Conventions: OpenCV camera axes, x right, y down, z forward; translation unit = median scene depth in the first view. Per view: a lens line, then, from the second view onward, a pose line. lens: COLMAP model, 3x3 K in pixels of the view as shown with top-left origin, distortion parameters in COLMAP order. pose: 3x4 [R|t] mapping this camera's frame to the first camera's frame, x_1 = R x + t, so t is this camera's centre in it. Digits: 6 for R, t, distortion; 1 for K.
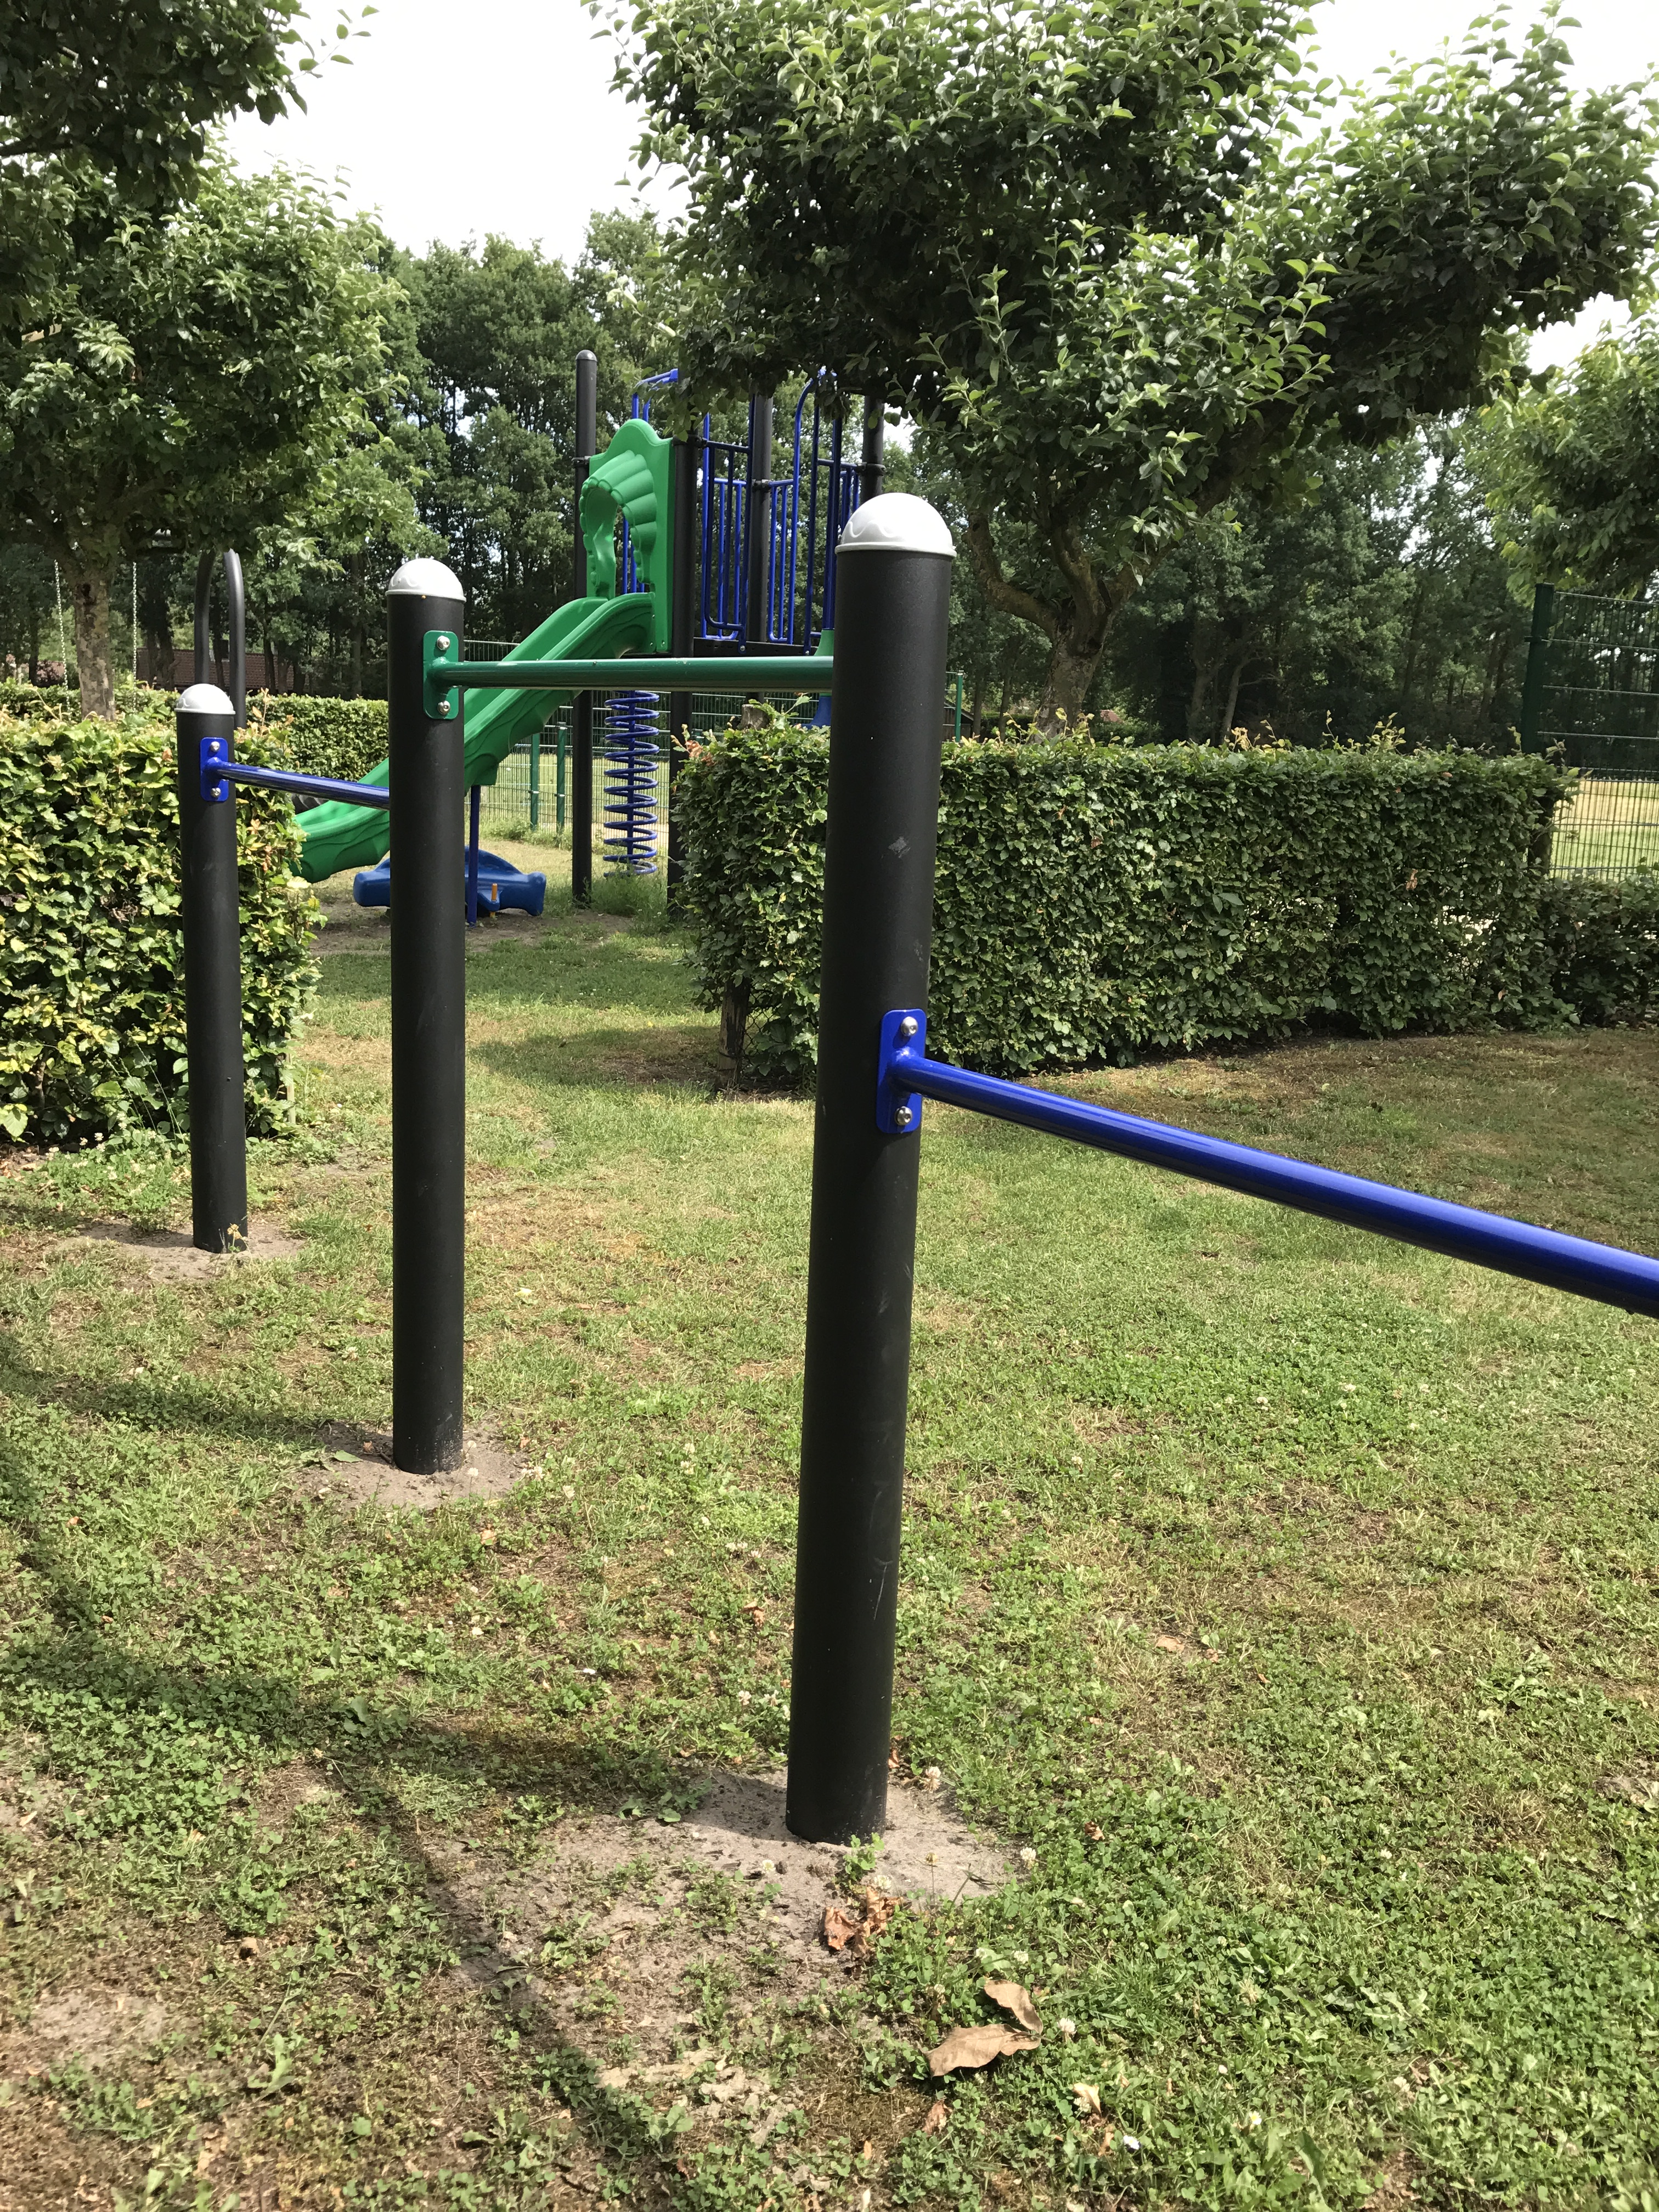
lens RADIAL K [[1812.0, 0, 831.8], [0, 1812.0, 1101.4], [0, 0, 1]] dist [0.028425, -0.012210]
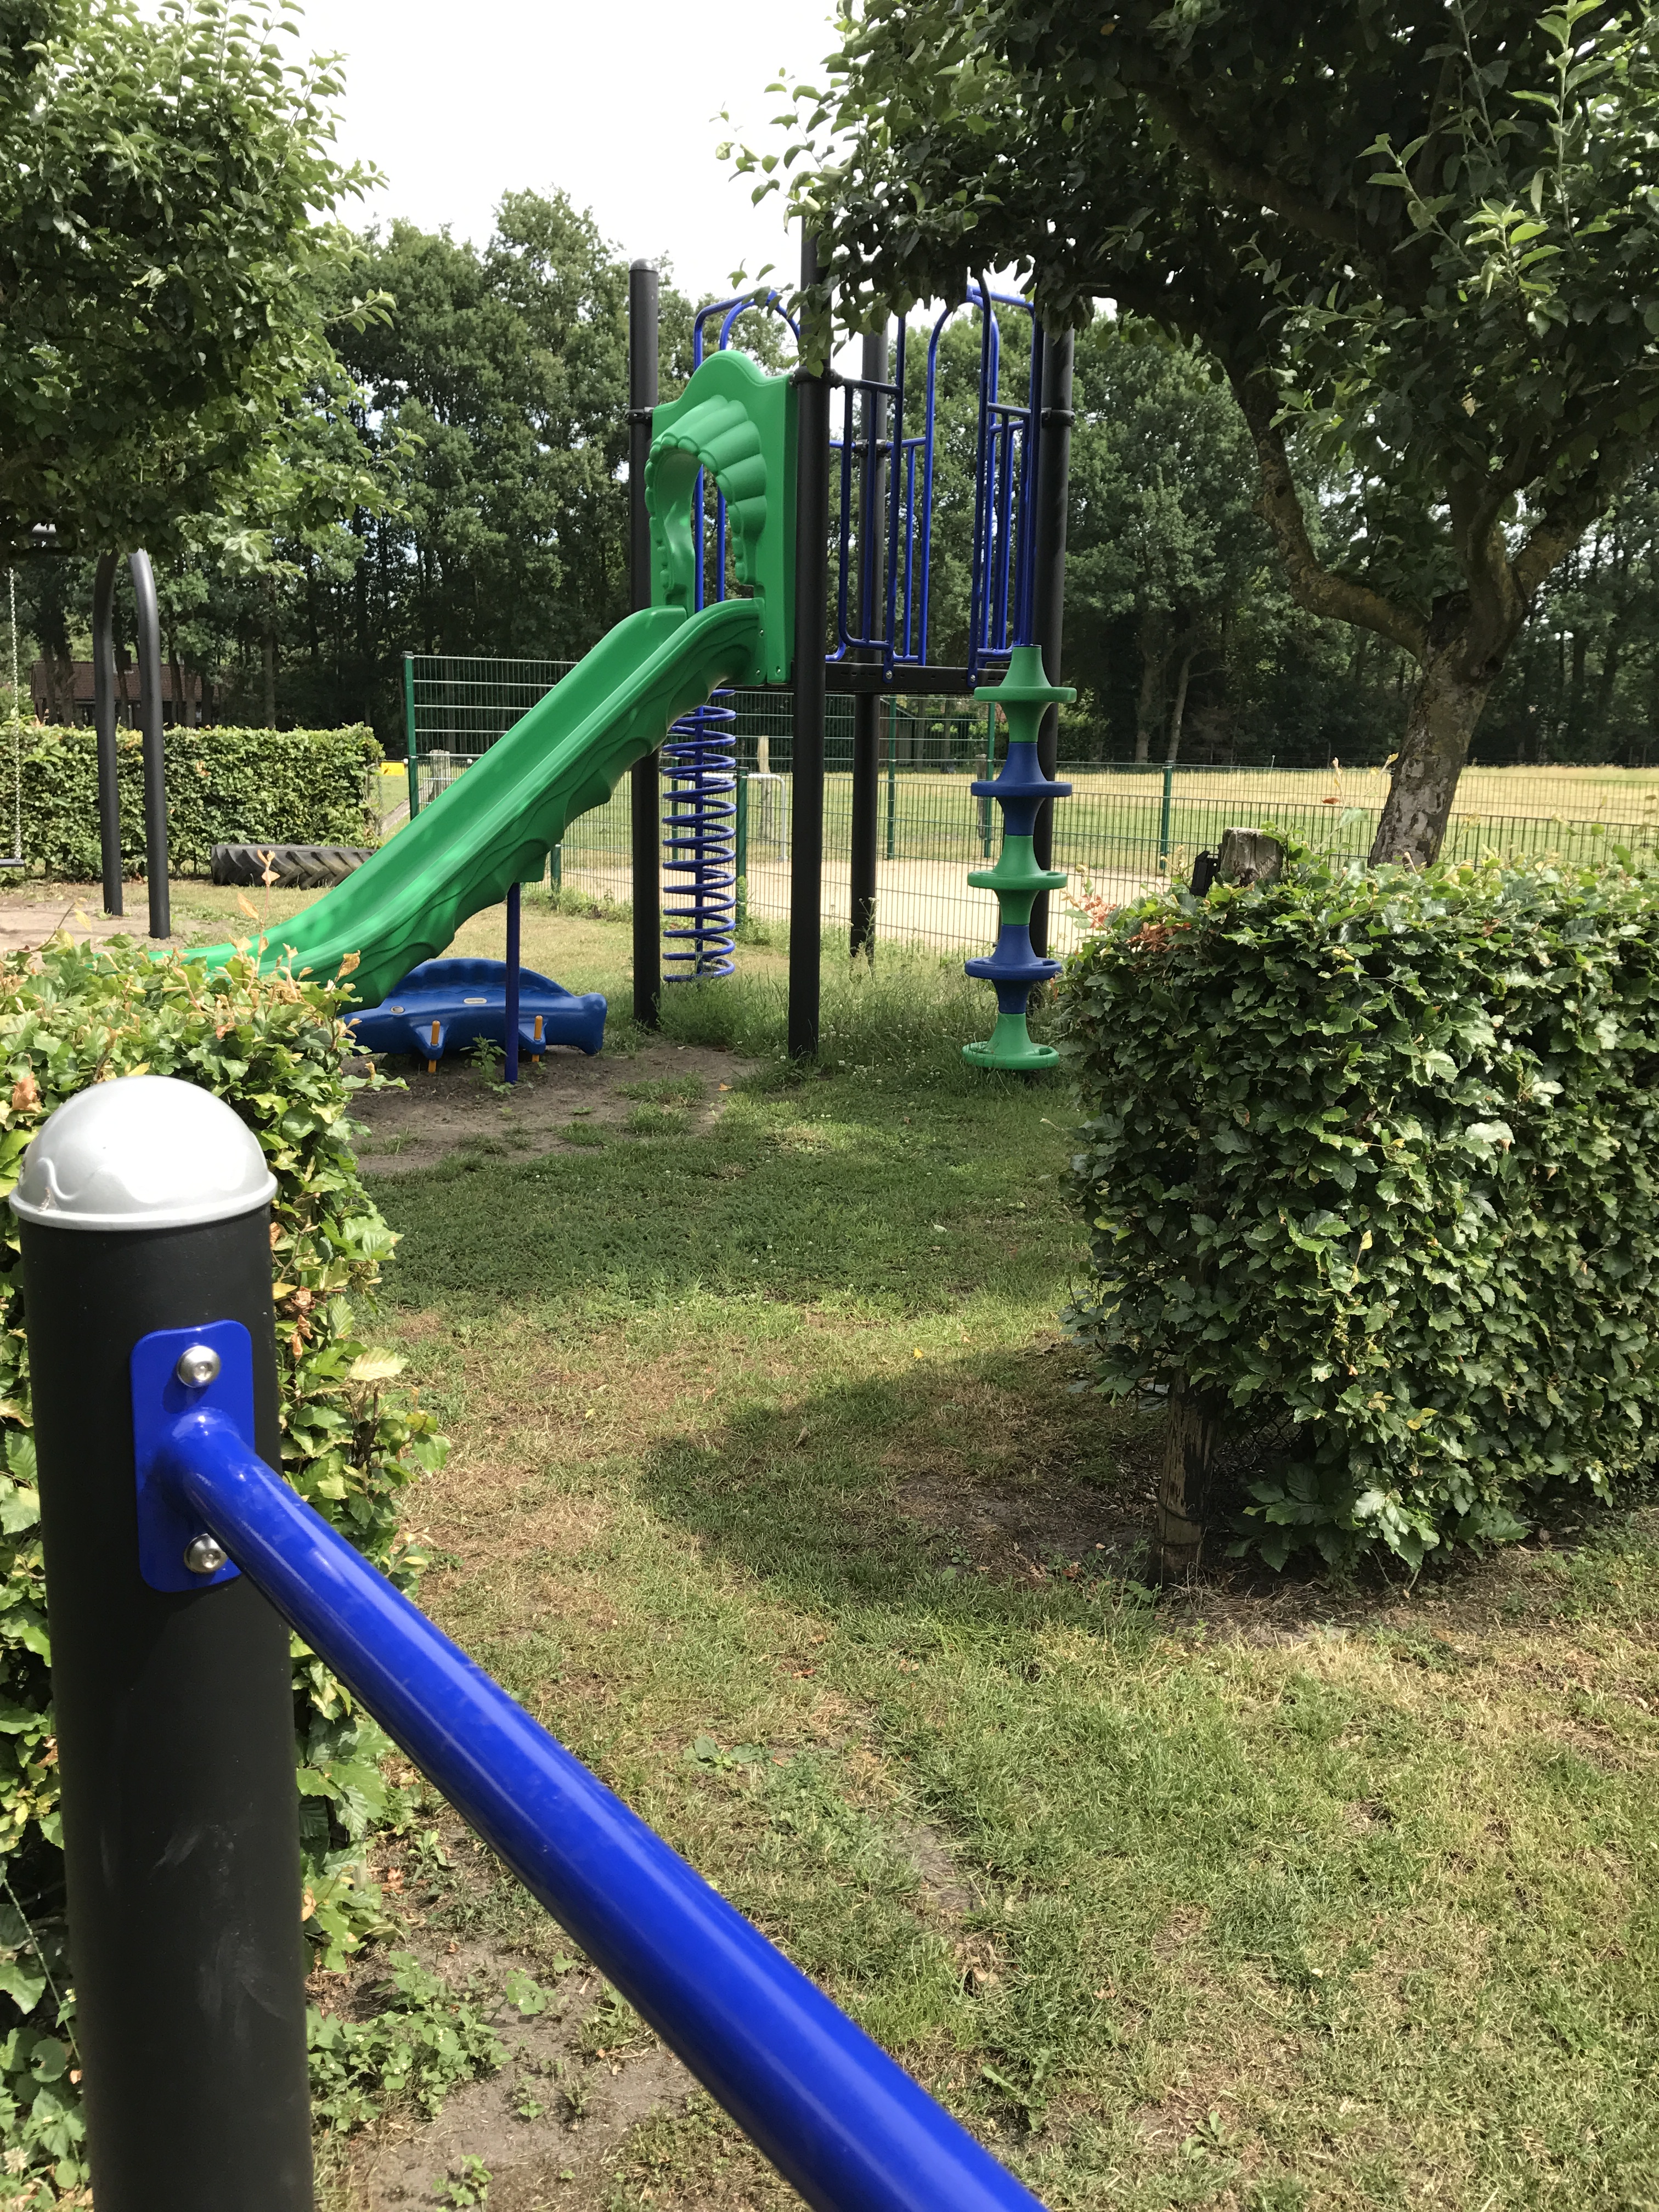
lens RADIAL K [[1802.3, 0, 825.8], [0, 1802.3, 1111.1], [0, 0, 1]] dist [0.019996, -0.003786]
pose [[0.998764, -0.029925, 0.039680, -0.058023], [0.029556, 0.999514, 0.009865, -0.048949], [-0.039956, -0.008680, 0.999164, 0.166641]]
